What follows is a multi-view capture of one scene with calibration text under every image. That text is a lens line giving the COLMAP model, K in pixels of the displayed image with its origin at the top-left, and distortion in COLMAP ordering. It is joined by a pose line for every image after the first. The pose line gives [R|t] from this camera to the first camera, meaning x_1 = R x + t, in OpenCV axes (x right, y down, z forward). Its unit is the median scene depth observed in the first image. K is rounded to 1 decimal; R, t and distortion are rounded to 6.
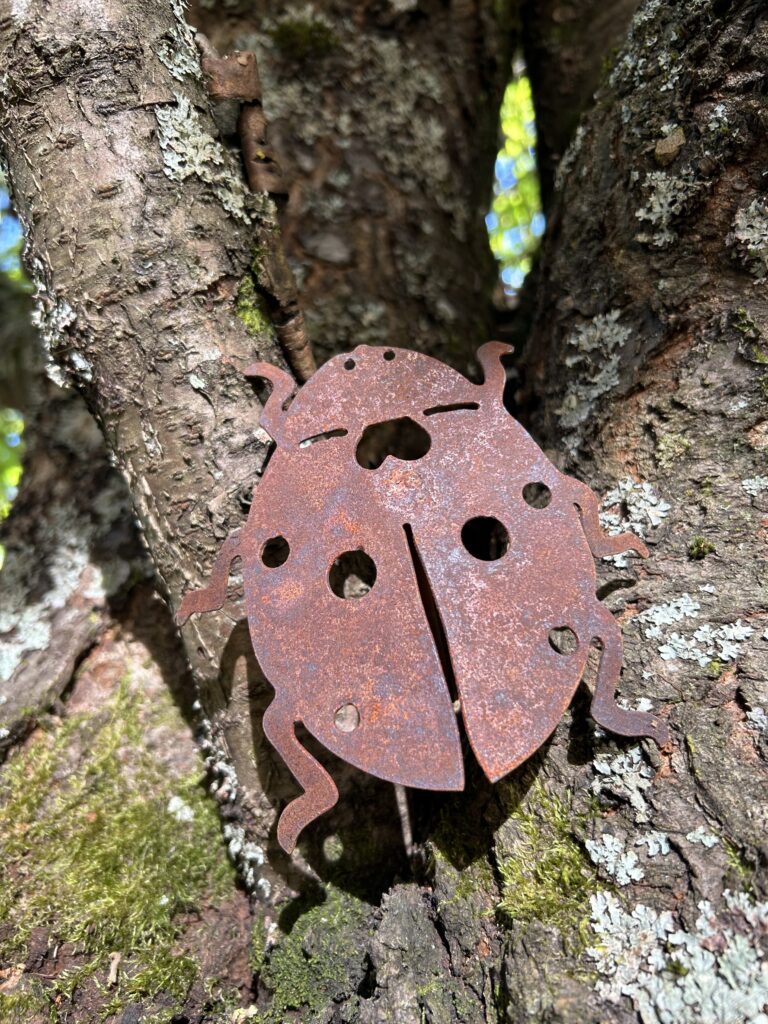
lens RADIAL K [[793.8, 0, 384.0], [0, 793.8, 512.0], [0, 0, 1]] dist [-0.010744, -0.006666]
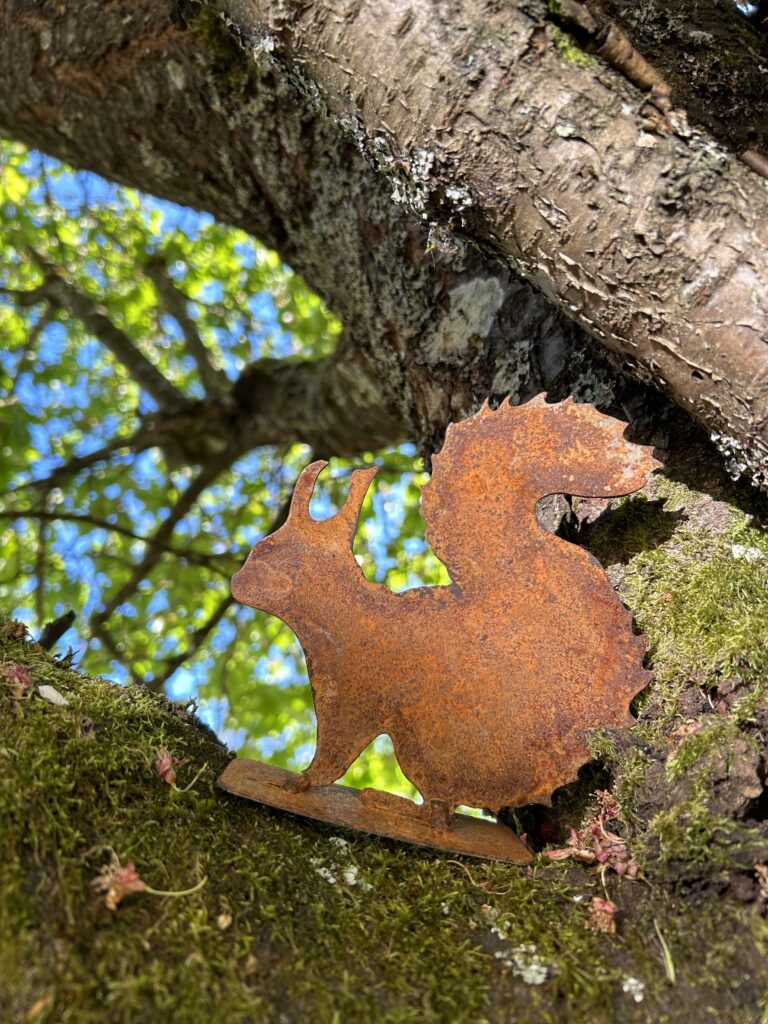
lens RADIAL K [[799.2, 0, 386.4], [0, 799.2, 510.4], [0, 0, 1]] dist [-0.002282, -0.004808]
pose [[0.797214, -0.472561, -0.375681, -0.260406], [0.487465, 0.870996, -0.061181, 0.208381], [0.356129, -0.134357, 0.924727, -0.089412]]
